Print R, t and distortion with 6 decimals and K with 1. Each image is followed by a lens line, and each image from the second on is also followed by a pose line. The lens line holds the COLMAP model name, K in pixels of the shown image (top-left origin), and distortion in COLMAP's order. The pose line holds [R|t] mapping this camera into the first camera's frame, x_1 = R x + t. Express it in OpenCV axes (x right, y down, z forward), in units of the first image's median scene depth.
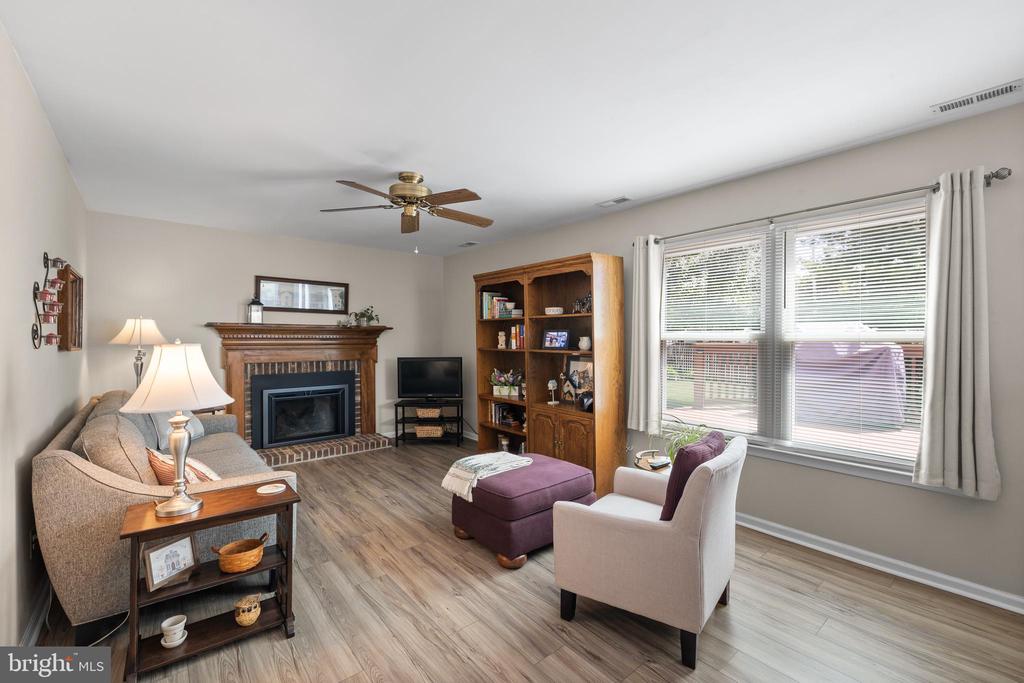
lens RADIAL K [[435.8, 0, 512.9], [0, 435.8, 339.2], [0, 0, 1]] dist [-0.000891, 0.000369]
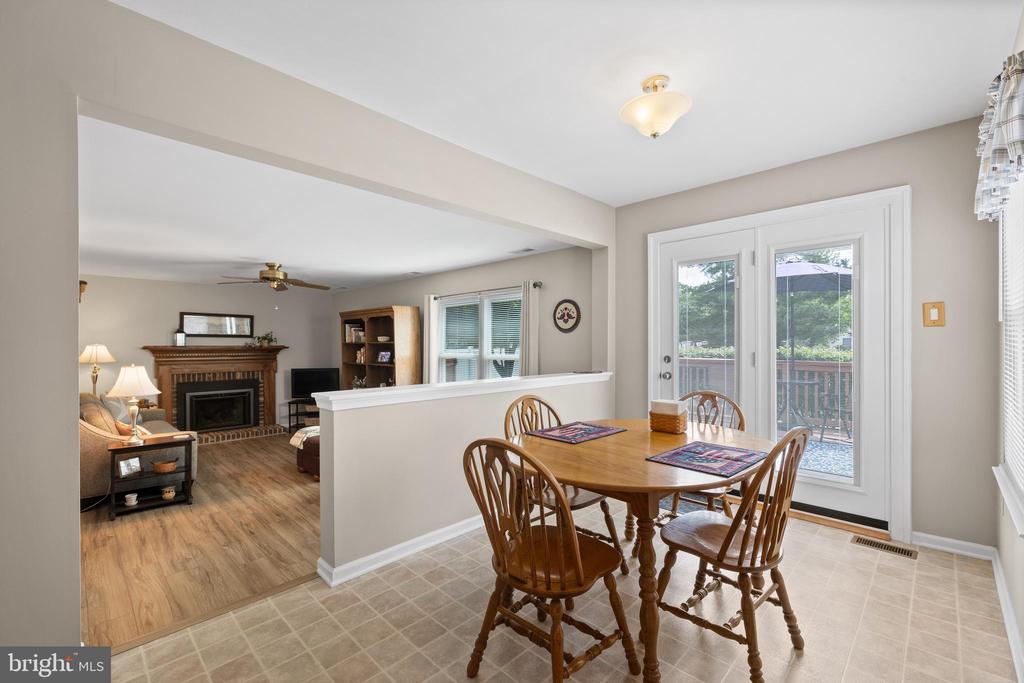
lens RADIAL K [[435.8, 0, 511.4], [0, 435.8, 344.4], [0, 0, 1]] dist [-0.000891, 0.000369]
pose [[0.995098, -0.003915, 0.098815, 0.366754], [0.004438, 0.999977, -0.005072, -0.031656], [-0.098793, 0.005486, 0.995093, -0.554034]]
